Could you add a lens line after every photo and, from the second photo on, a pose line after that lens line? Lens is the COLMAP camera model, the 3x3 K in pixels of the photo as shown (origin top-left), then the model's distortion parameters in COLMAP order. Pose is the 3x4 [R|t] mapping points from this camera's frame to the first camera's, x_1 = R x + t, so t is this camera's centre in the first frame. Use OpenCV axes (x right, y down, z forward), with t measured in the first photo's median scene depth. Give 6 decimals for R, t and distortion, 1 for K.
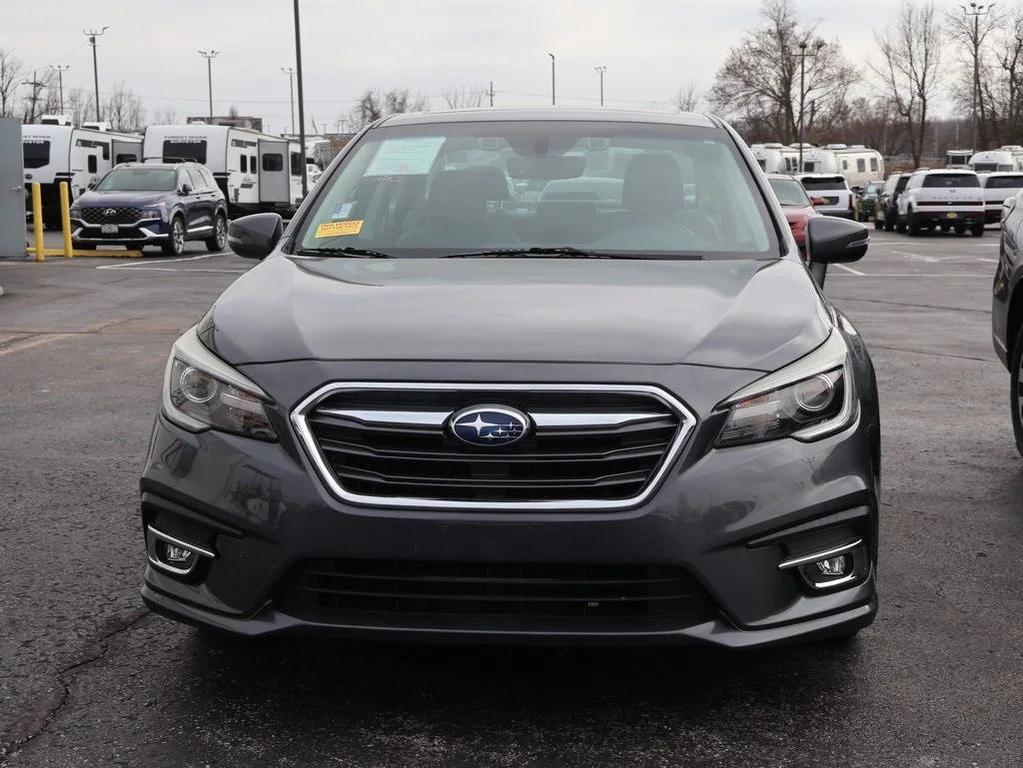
lens RADIAL K [[1780.2, 0, 505.9], [0, 1780.2, 310.5], [0, 0, 1]] dist [0.017028, -0.029271]
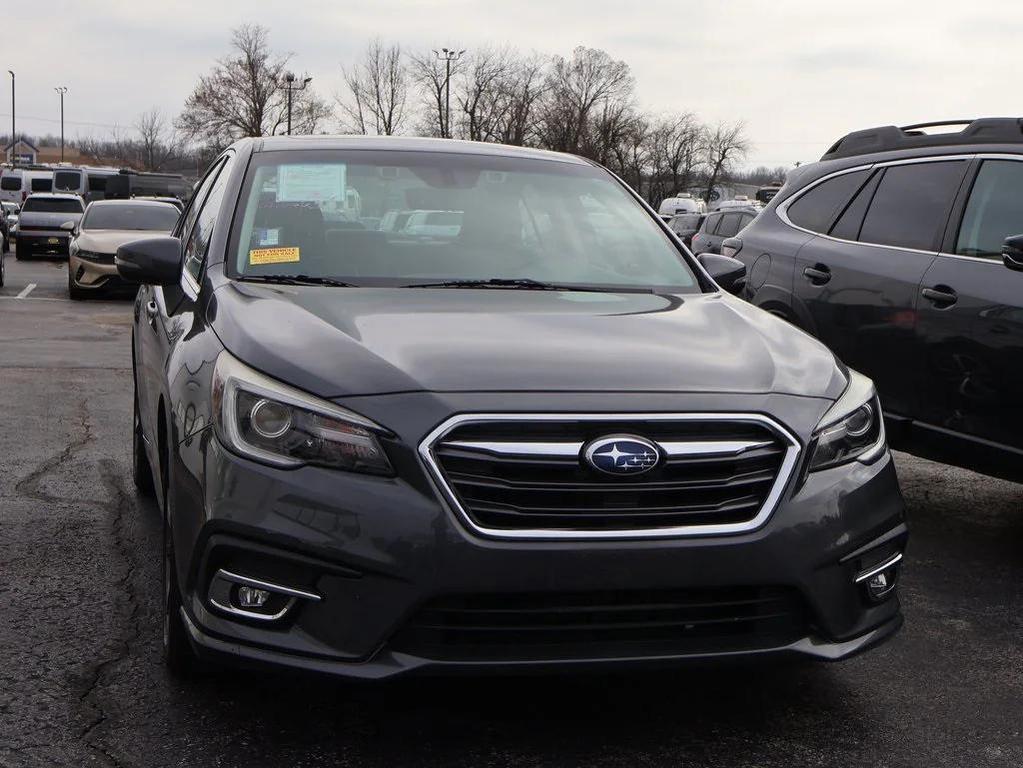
lens RADIAL K [[1787.8, 0, 495.6], [0, 1787.8, 286.6], [0, 0, 1]] dist [0.007844, 0.044749]
pose [[0.923158, 0.017504, 0.384023, -0.373059], [-0.006098, 0.999504, -0.030899, 0.000227], [-0.384373, 0.026183, 0.922807, 0.064957]]
